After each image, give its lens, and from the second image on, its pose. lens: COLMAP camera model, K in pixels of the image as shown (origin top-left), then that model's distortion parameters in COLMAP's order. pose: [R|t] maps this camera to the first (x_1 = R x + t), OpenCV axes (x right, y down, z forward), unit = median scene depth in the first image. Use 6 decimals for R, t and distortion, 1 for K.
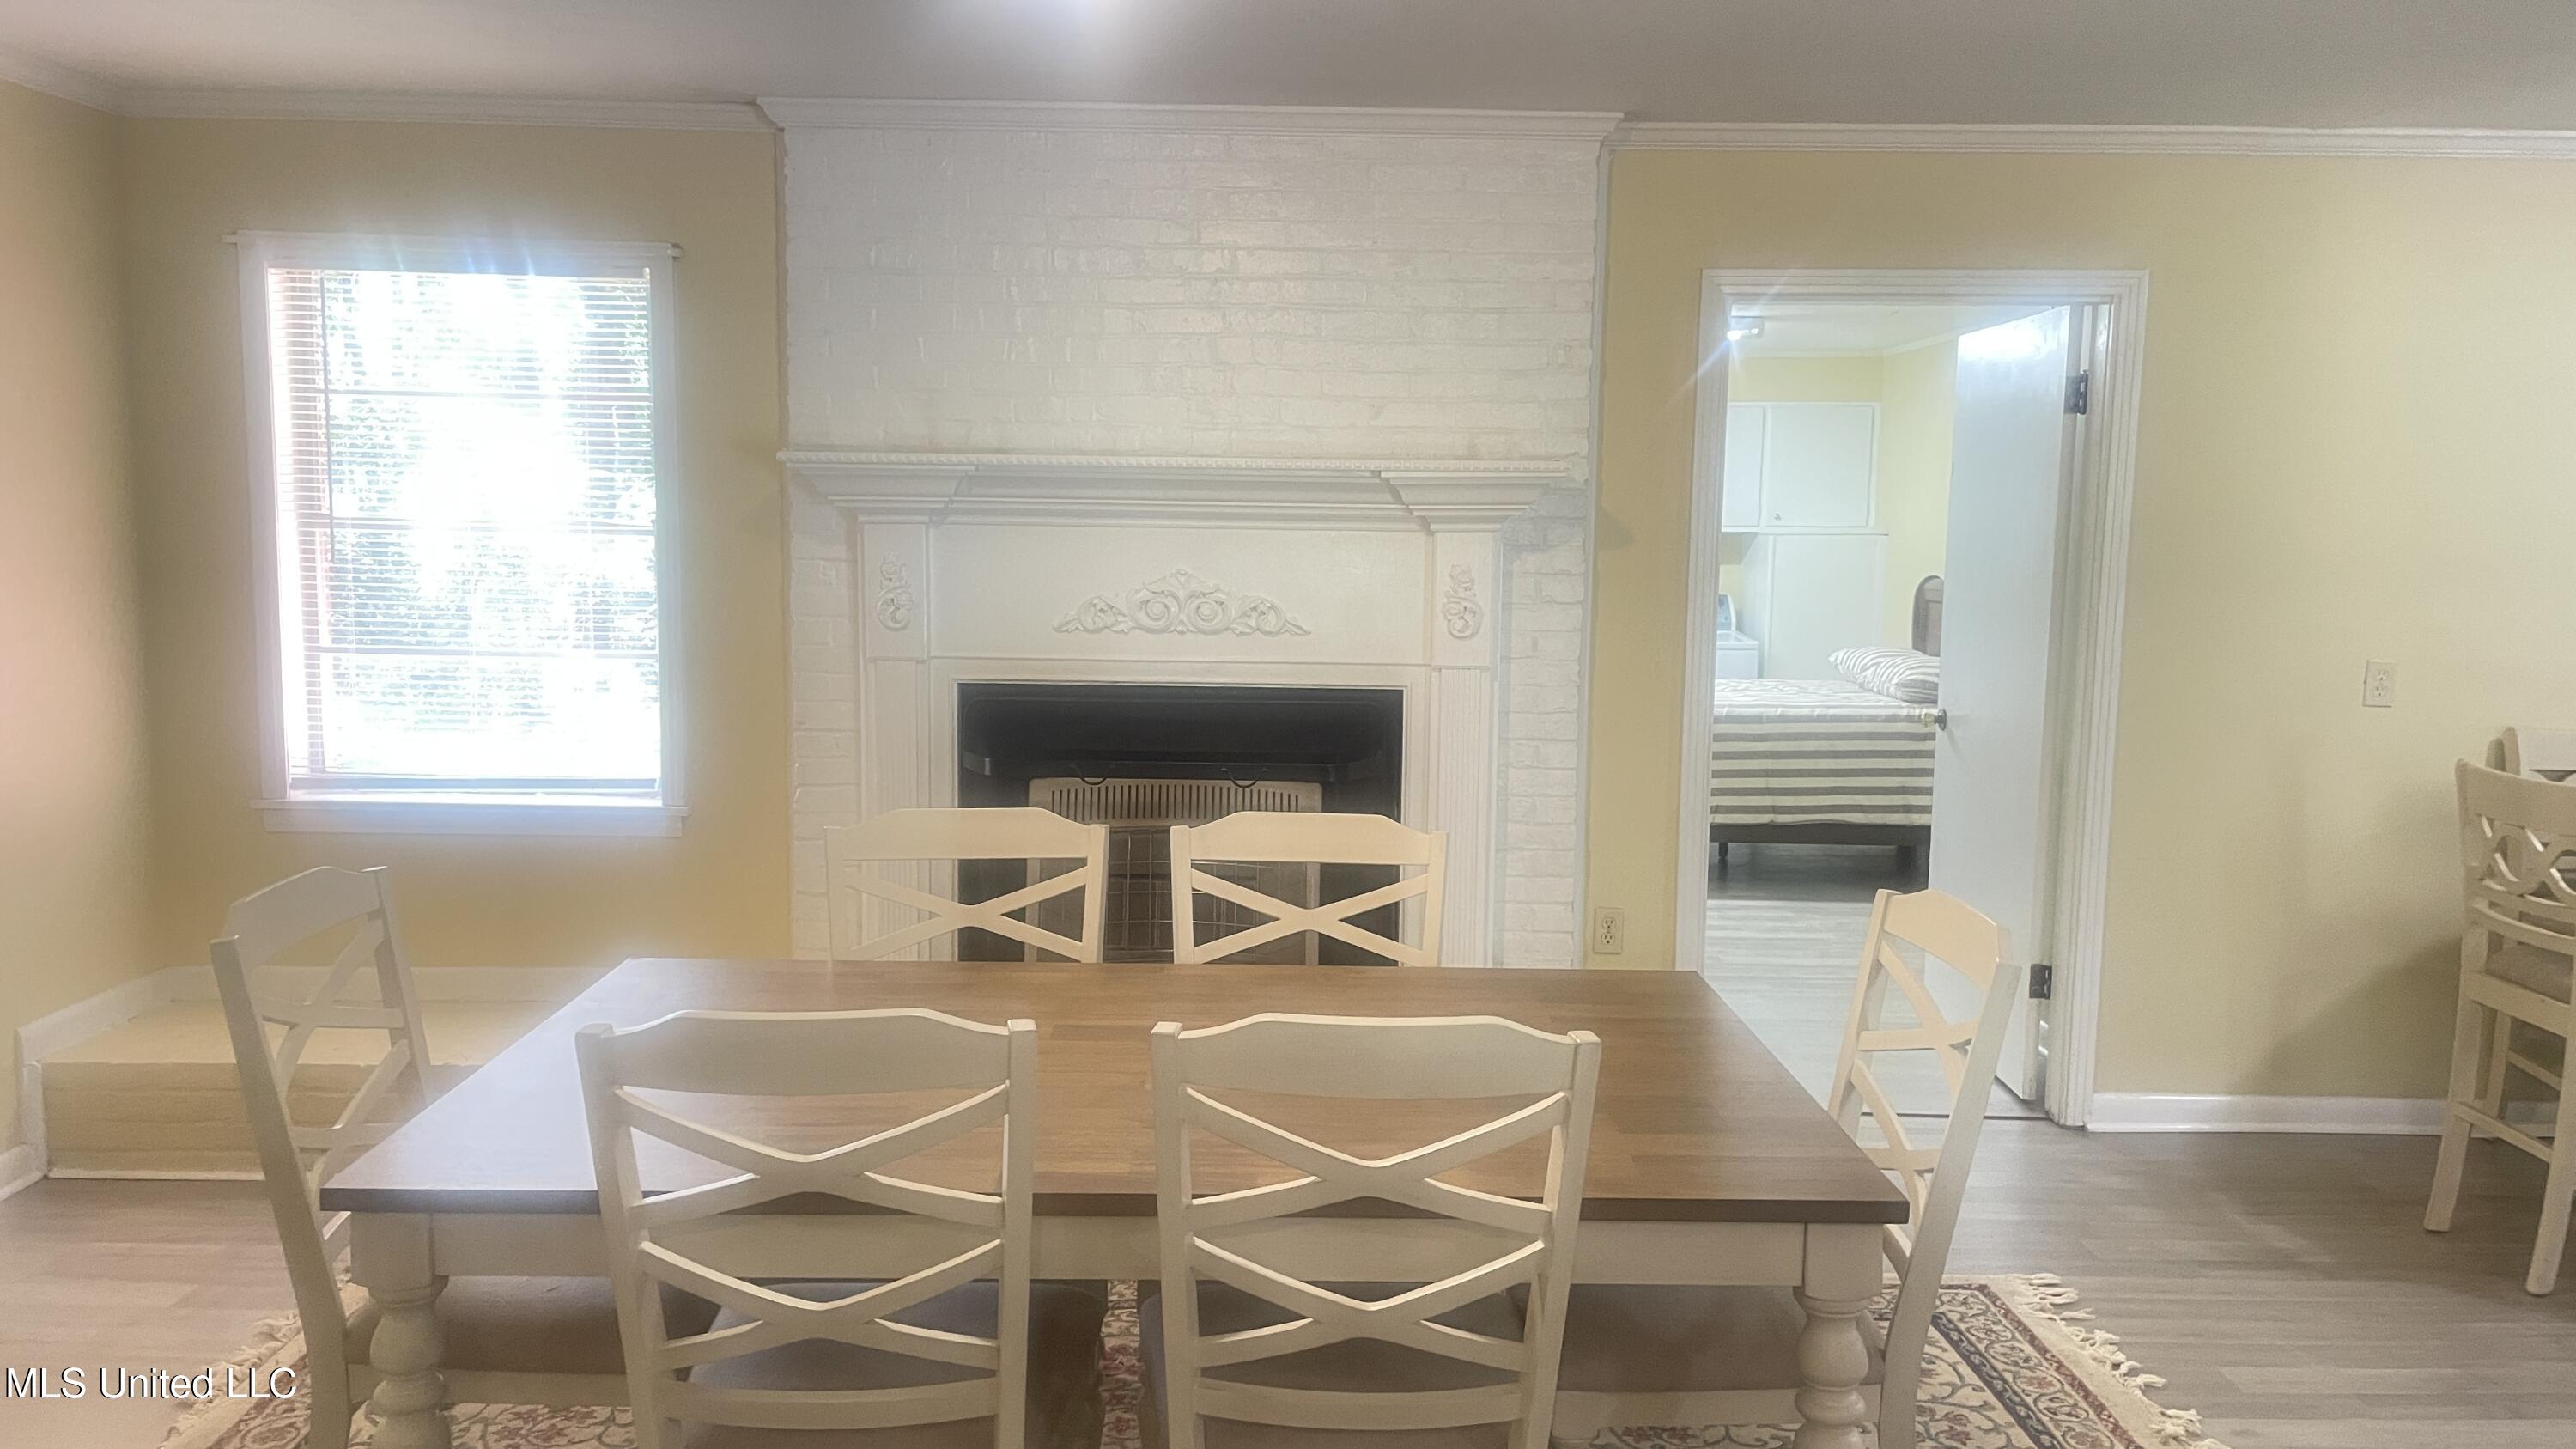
lens RADIAL K [[1899.6, 0, 1255.3], [0, 1899.6, 717.3], [0, 0, 1]] dist [0.066620, -0.069526]
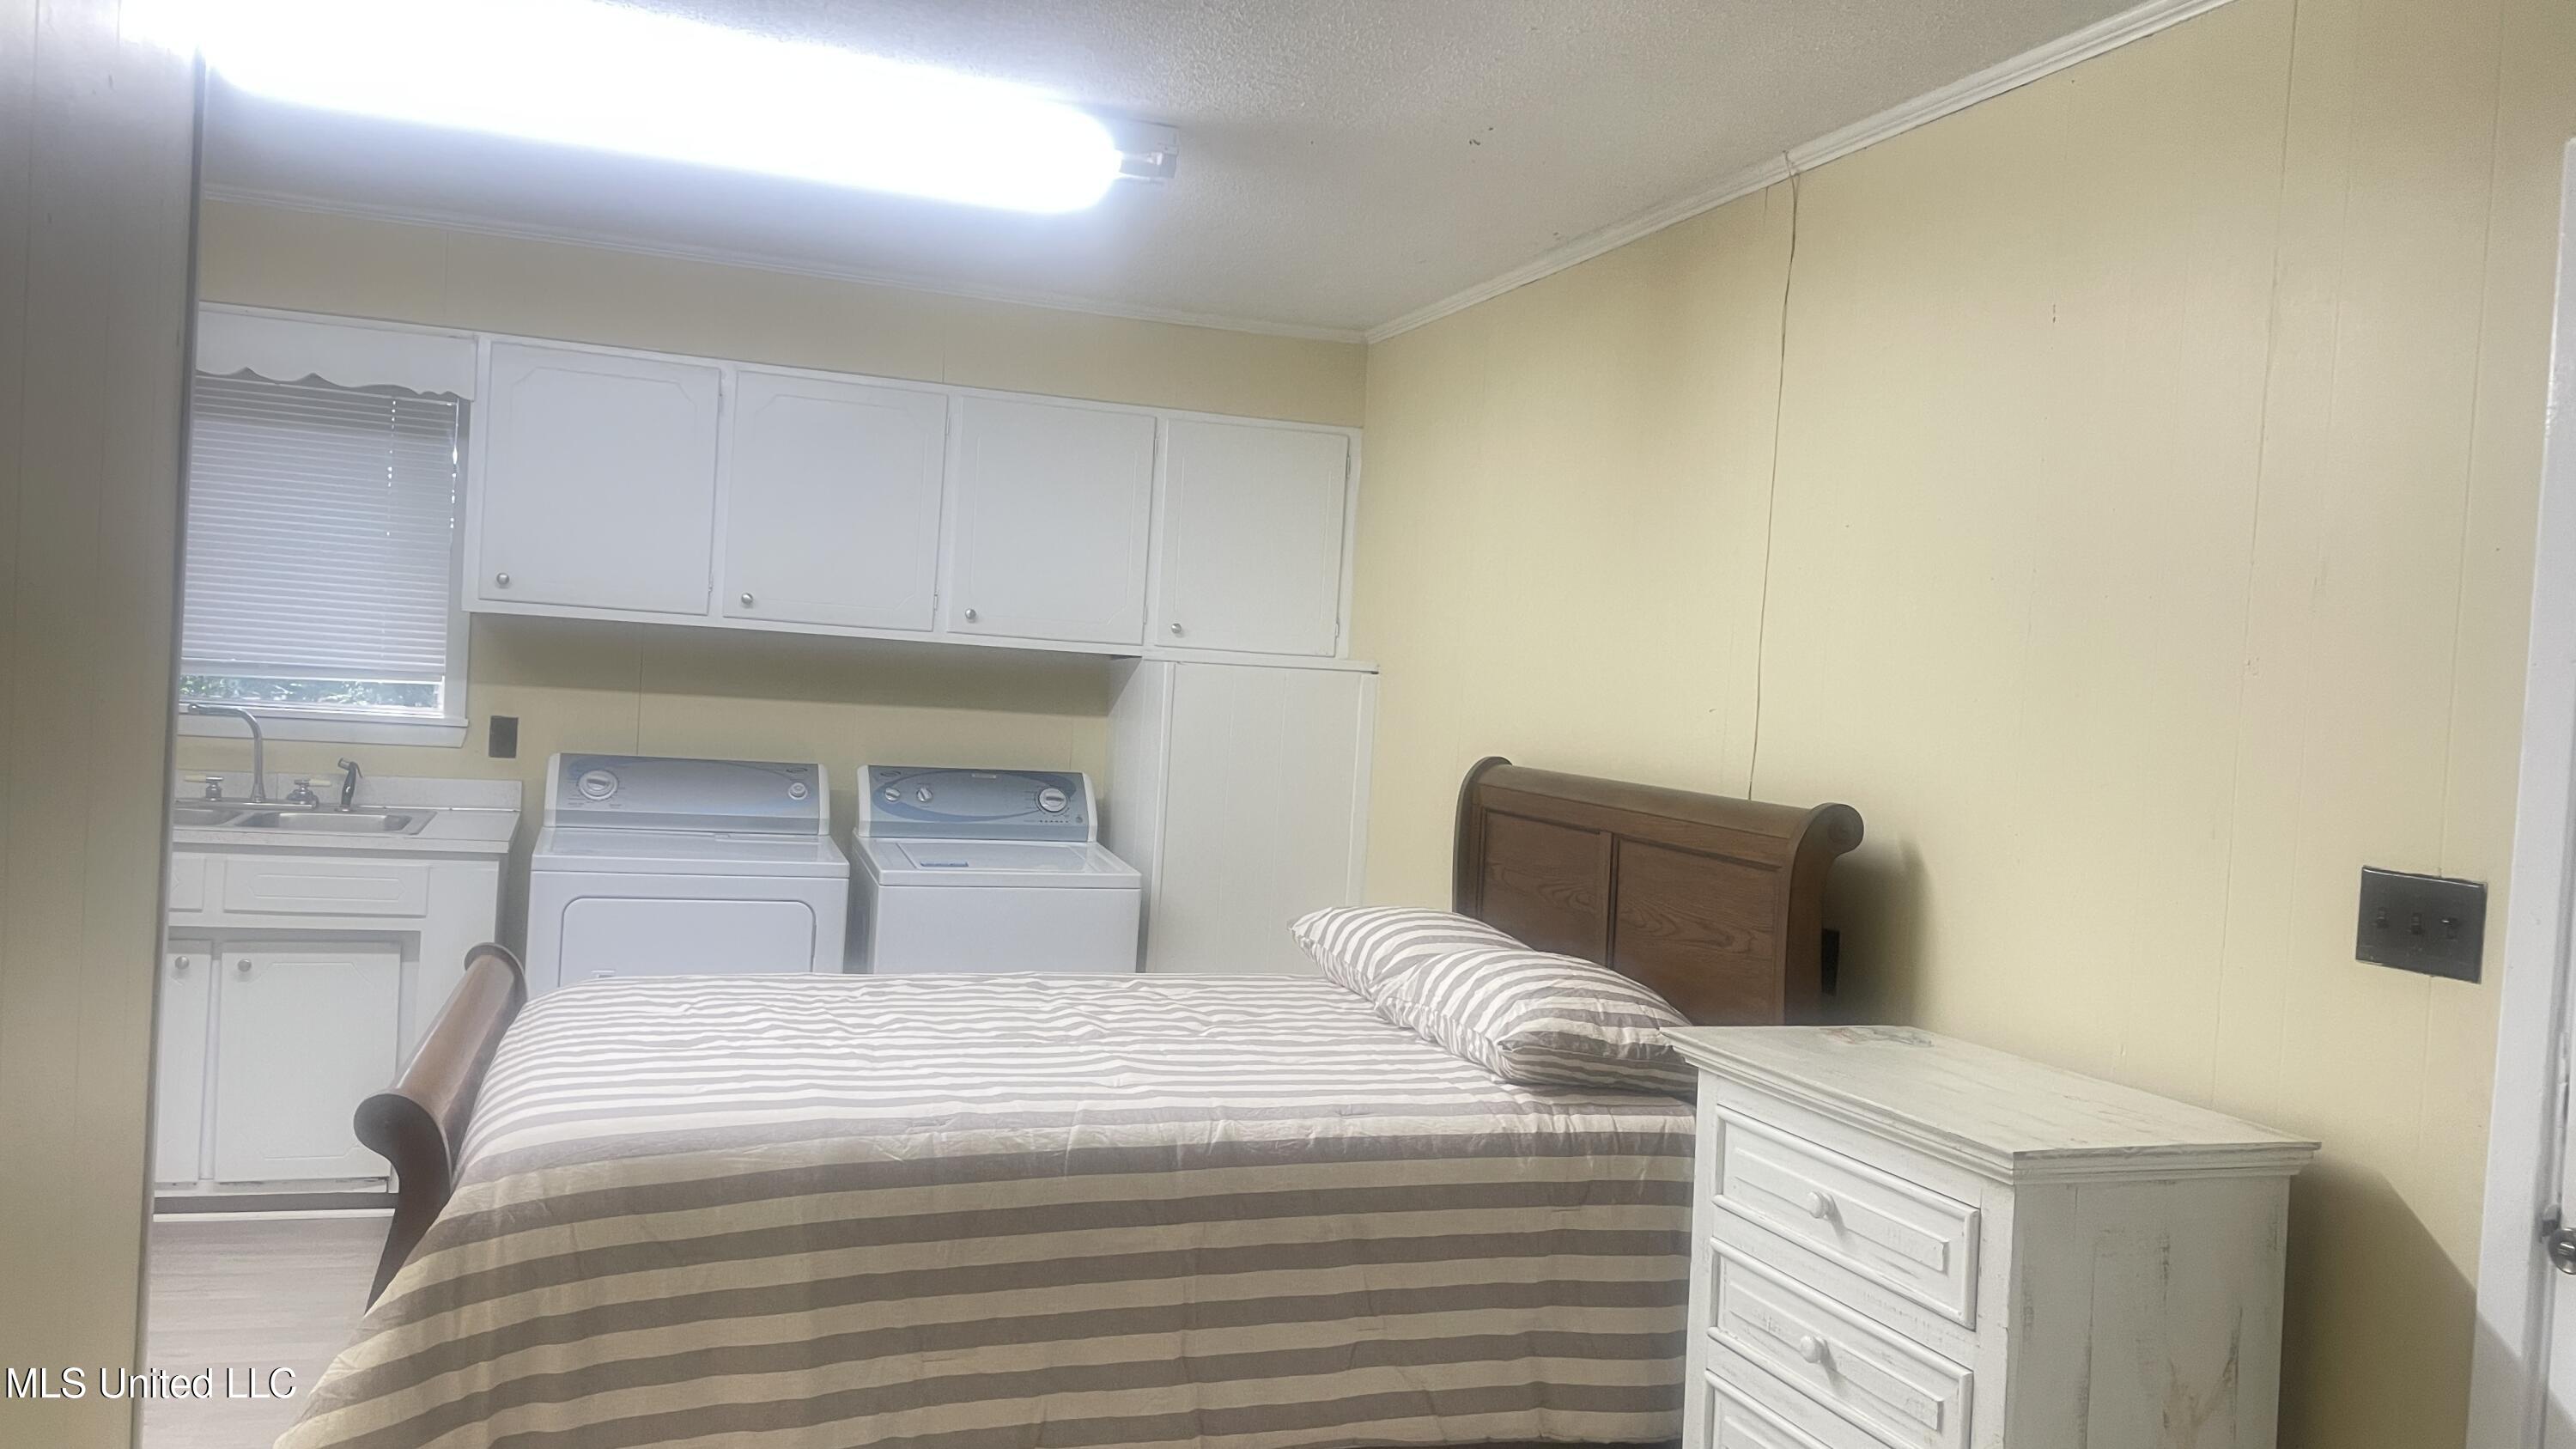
lens RADIAL K [[1899.6, 0, 1255.3], [0, 1899.6, 717.3], [0, 0, 1]] dist [0.066620, -0.069526]
pose [[0.943690, 0.037402, 0.328710, 0.159628], [-0.013147, 0.997044, -0.075703, -0.053991], [-0.330569, 0.067119, 0.941392, 0.653017]]
